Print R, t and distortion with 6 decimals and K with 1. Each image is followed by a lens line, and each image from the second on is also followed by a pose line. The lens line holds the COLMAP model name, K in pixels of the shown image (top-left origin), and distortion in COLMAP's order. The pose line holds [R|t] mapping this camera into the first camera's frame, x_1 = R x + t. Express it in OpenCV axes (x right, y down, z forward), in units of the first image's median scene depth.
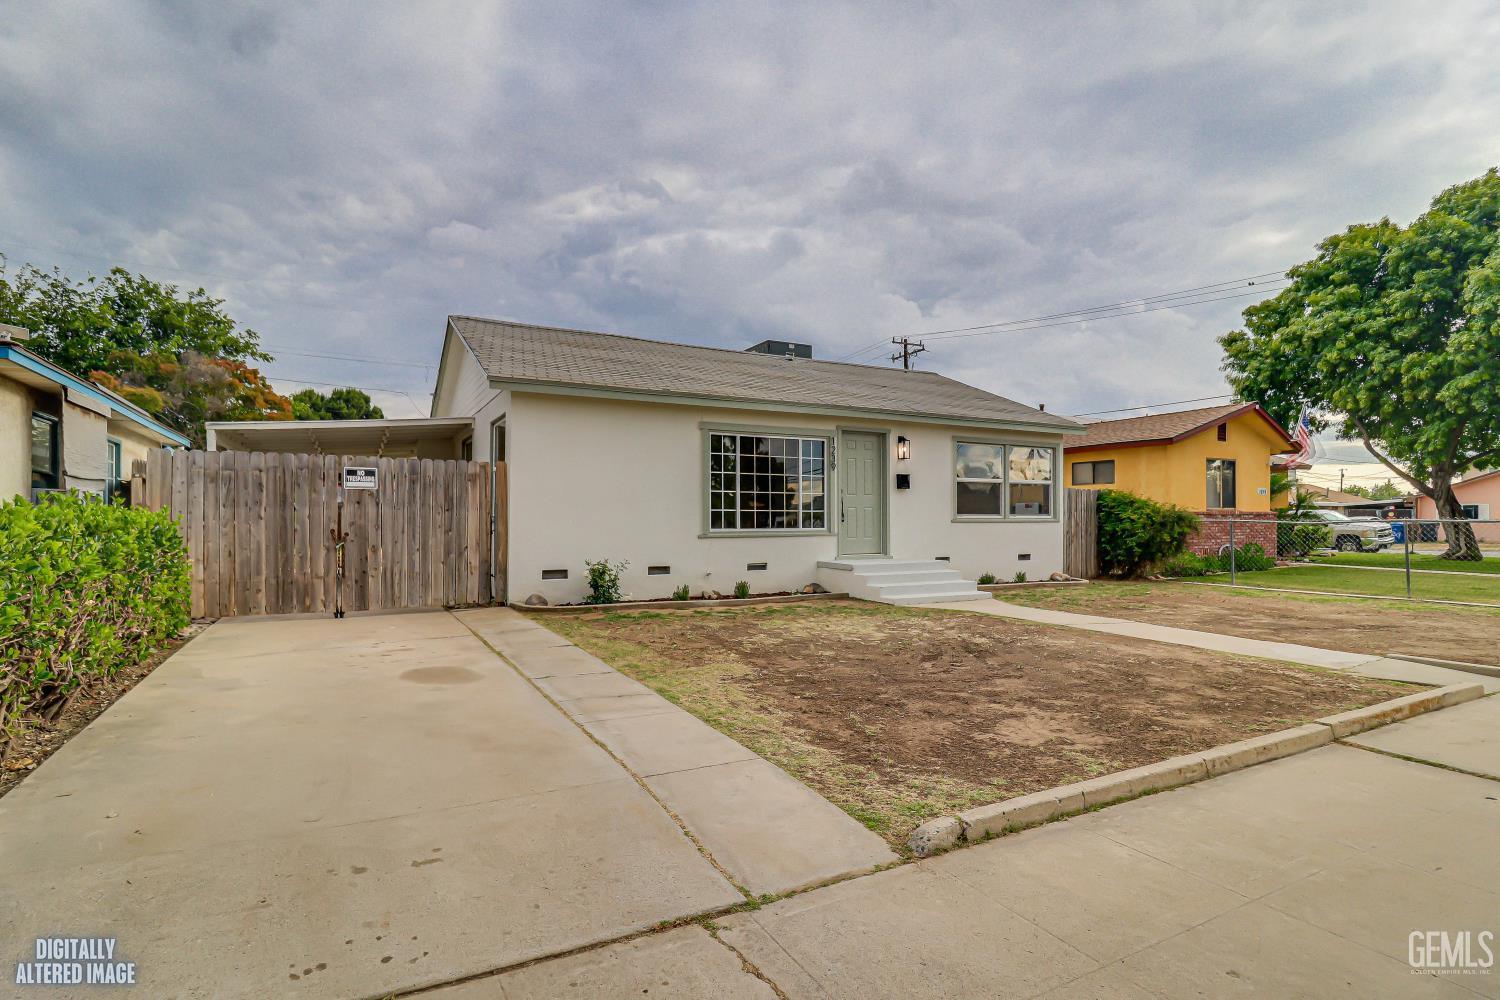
lens RADIAL K [[748.4, 0, 745.0], [0, 748.4, 520.8], [0, 0, 1]] dist [-0.003367, -0.000479]
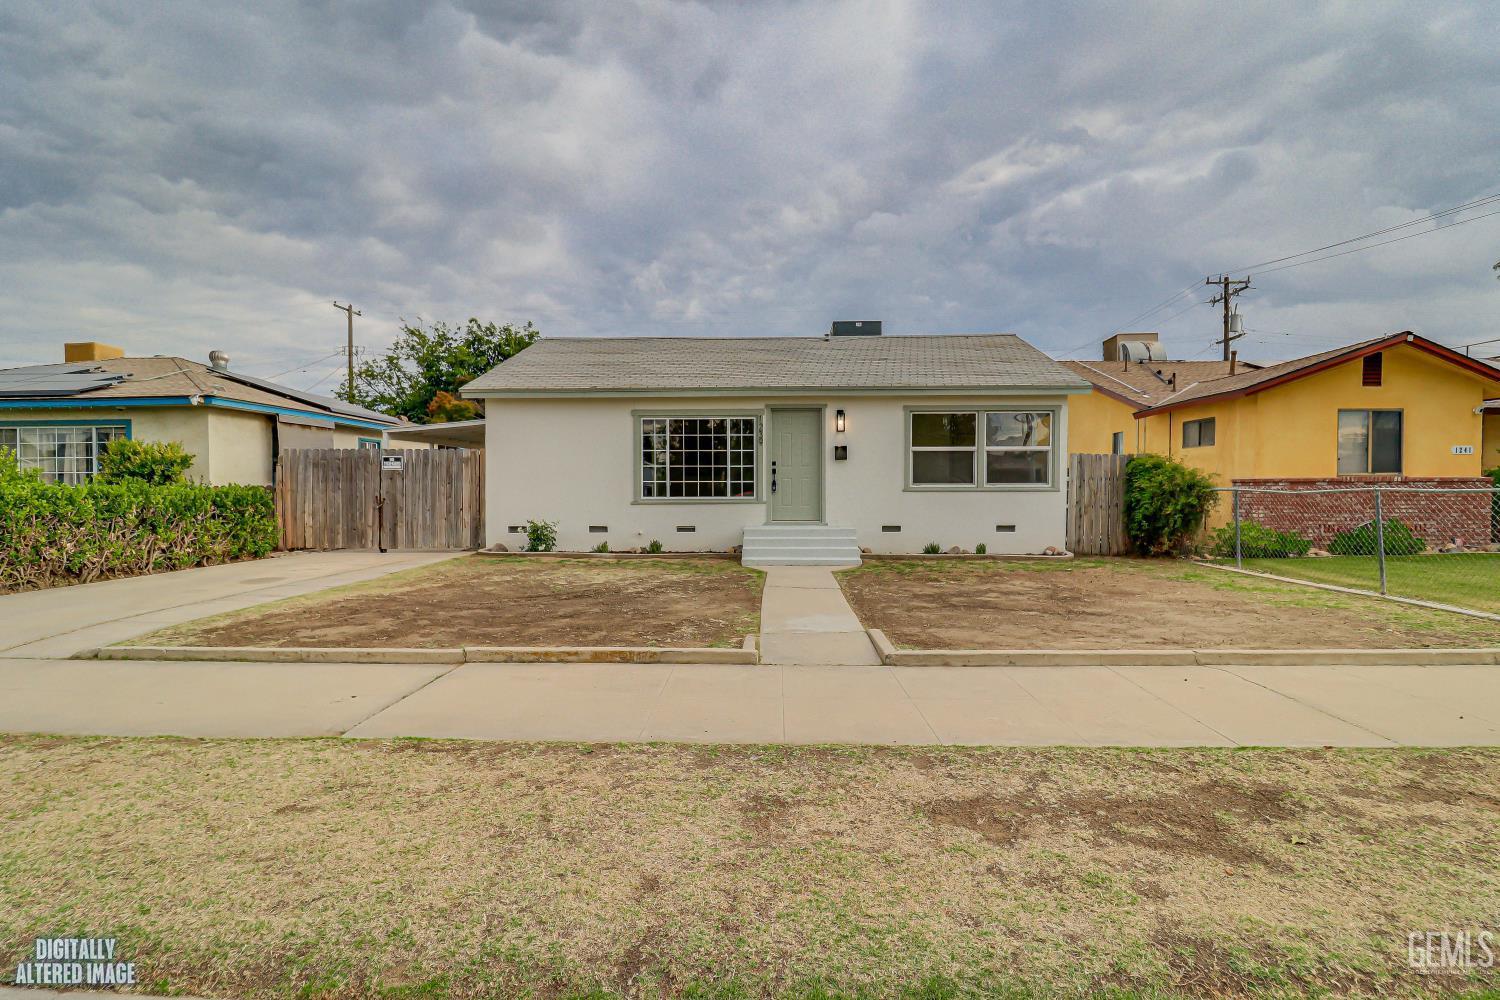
lens RADIAL K [[726.7, 0, 750.0], [0, 726.7, 500.0], [0, 0, 1]] dist [-0.006171, -0.001471]
pose [[0.865458, 0.006086, -0.500944, 0.662478], [0.000930, 0.999905, 0.013753, -0.000361], [0.500980, -0.012368, 0.865370, 0.055230]]
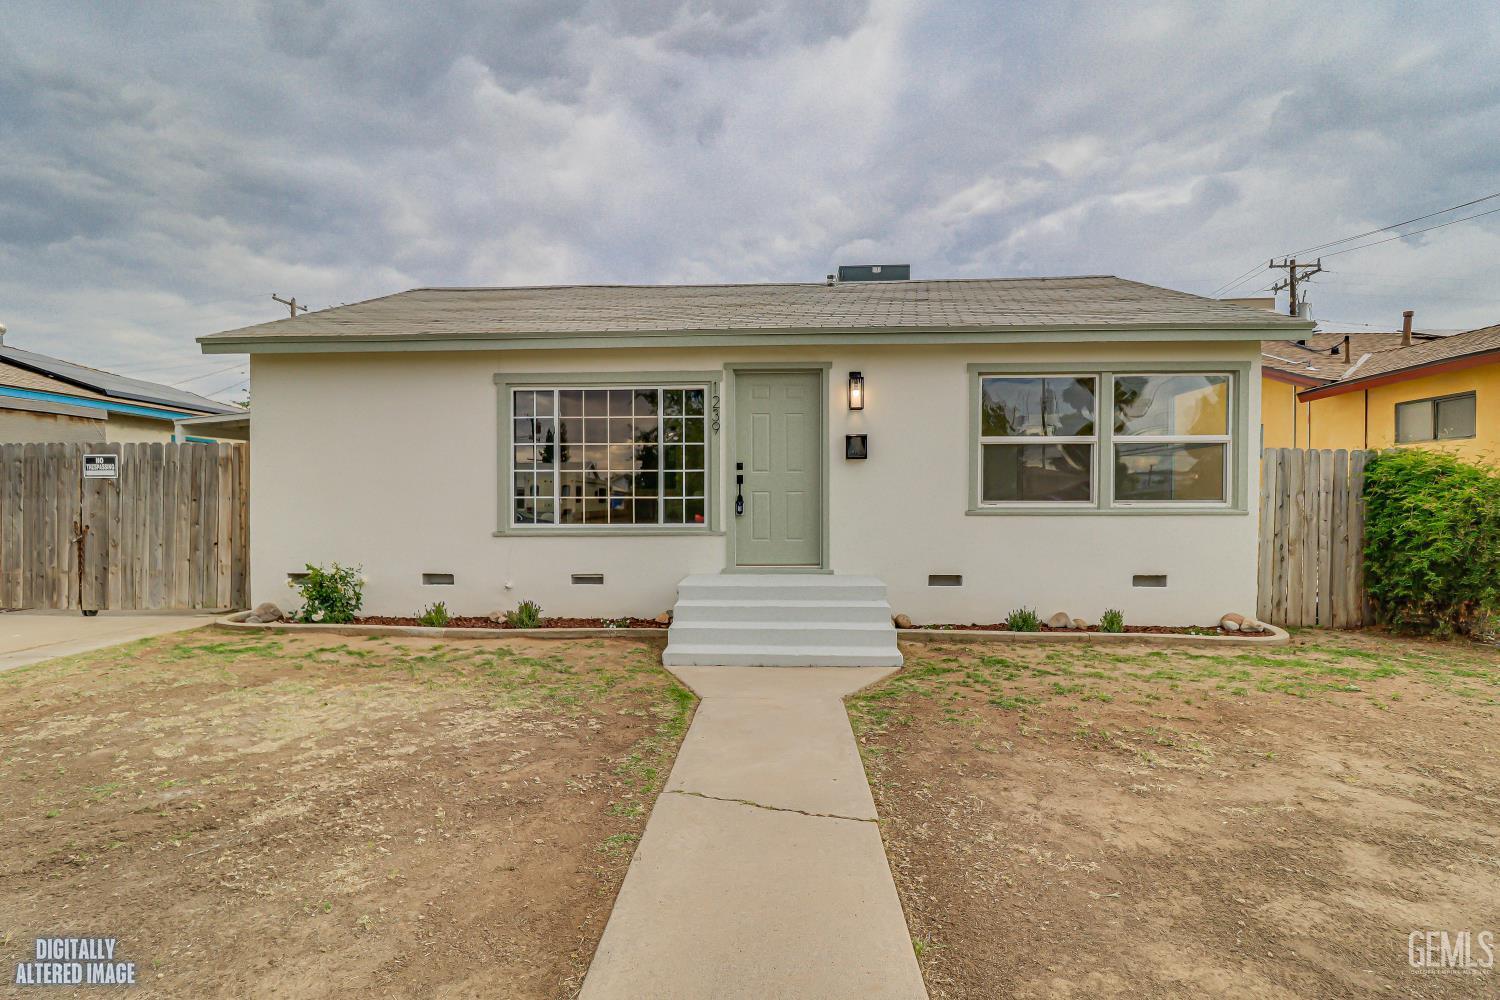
lens RADIAL K [[703.4, 0, 731.5], [0, 703.4, 509.1], [0, 0, 1]] dist [-0.002503, -0.014200]
pose [[0.856980, 0.002300, -0.515345, 0.448979], [0.000539, 0.999985, 0.005359, -0.006308], [0.515349, -0.004871, 0.856966, 0.504265]]
